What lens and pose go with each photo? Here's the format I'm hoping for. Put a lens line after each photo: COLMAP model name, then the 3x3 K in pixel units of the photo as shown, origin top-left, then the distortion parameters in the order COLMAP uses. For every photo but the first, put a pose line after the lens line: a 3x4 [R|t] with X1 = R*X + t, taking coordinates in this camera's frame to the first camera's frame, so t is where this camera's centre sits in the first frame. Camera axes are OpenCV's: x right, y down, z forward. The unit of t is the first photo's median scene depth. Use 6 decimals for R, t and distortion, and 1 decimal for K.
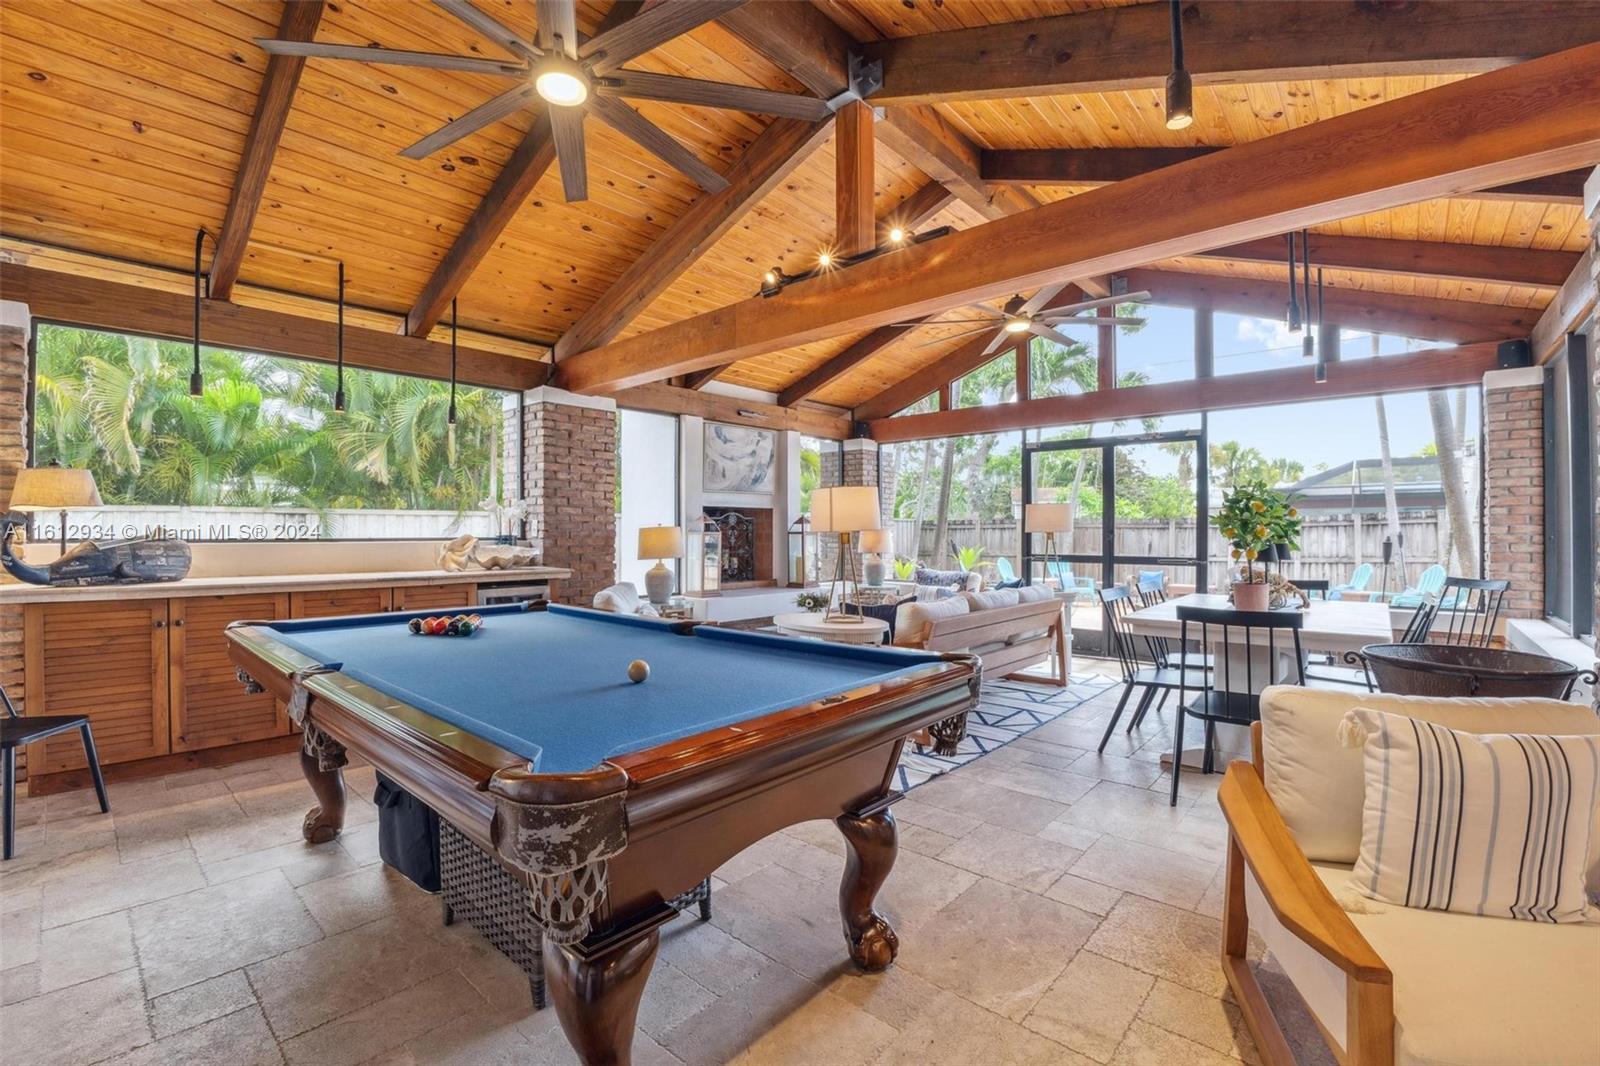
lens RADIAL K [[694.1, 0, 787.4], [0, 694.1, 530.9], [0, 0, 1]] dist [-0.022142, -0.000038]
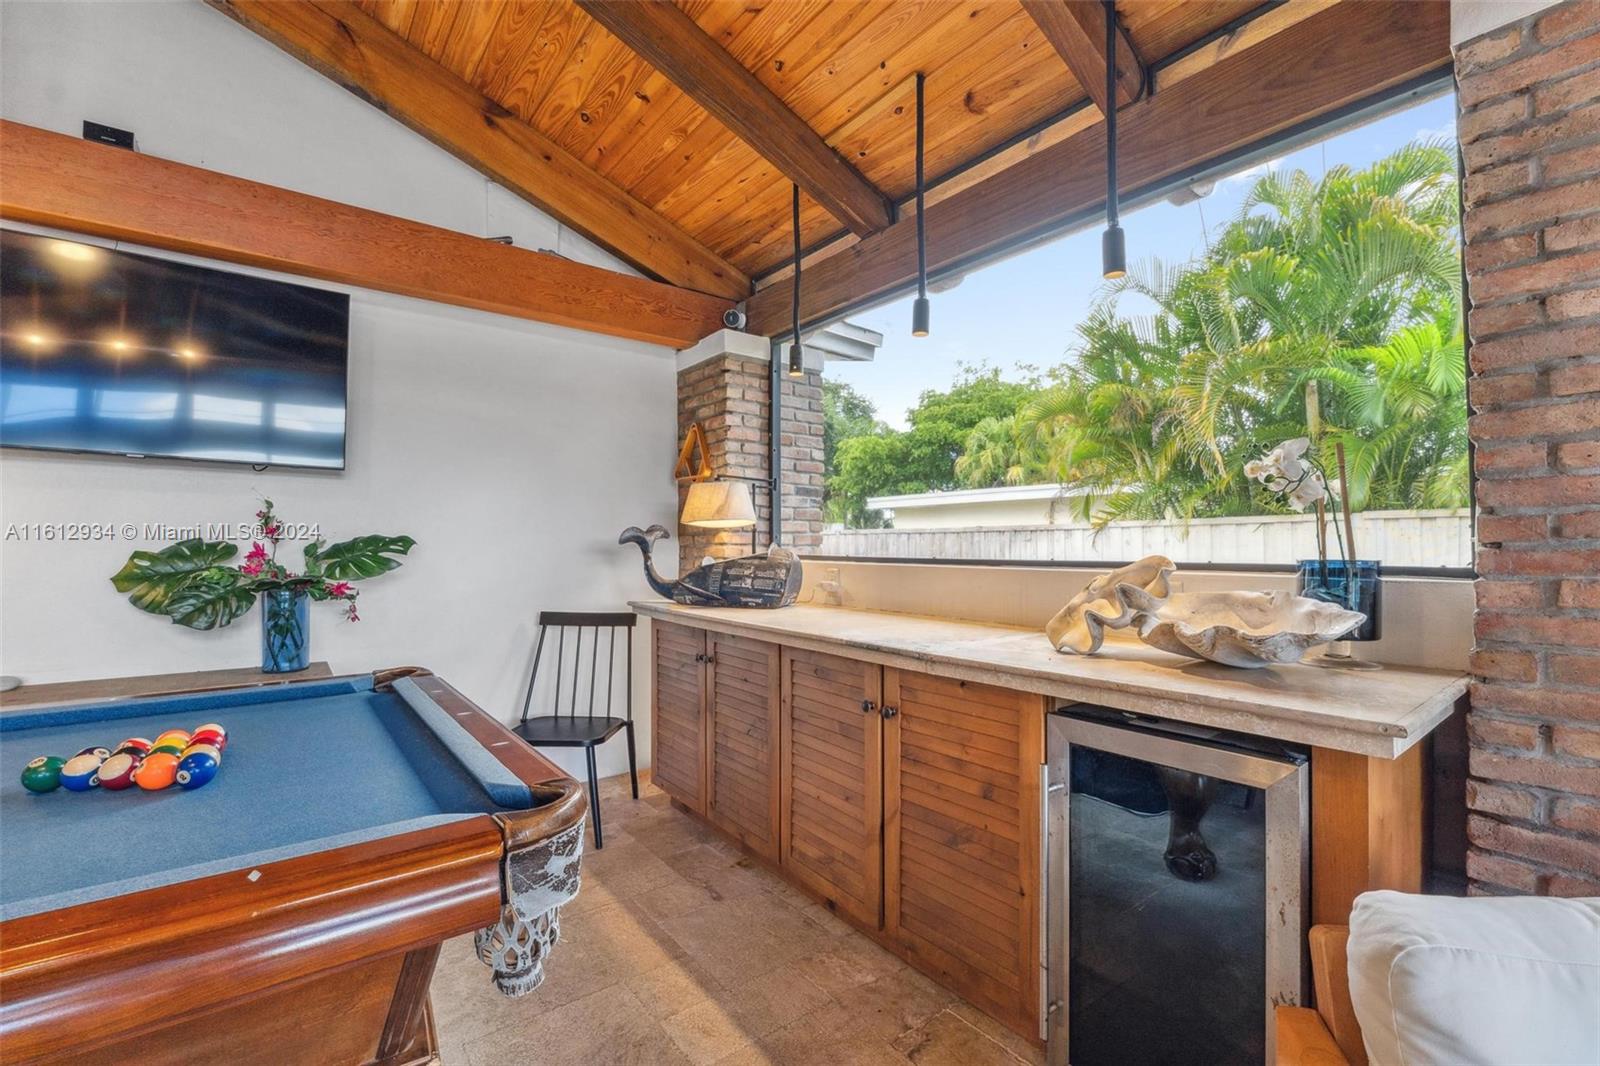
lens RADIAL K [[694.1, 0, 802.4], [0, 694.1, 536.5], [0, 0, 1]] dist [-0.022142, -0.000038]
pose [[-0.161944, -0.015936, -0.986671, -0.070674], [0.000169, 0.999869, -0.016177, 0.001402], [0.986800, -0.002786, -0.161920, 0.875723]]
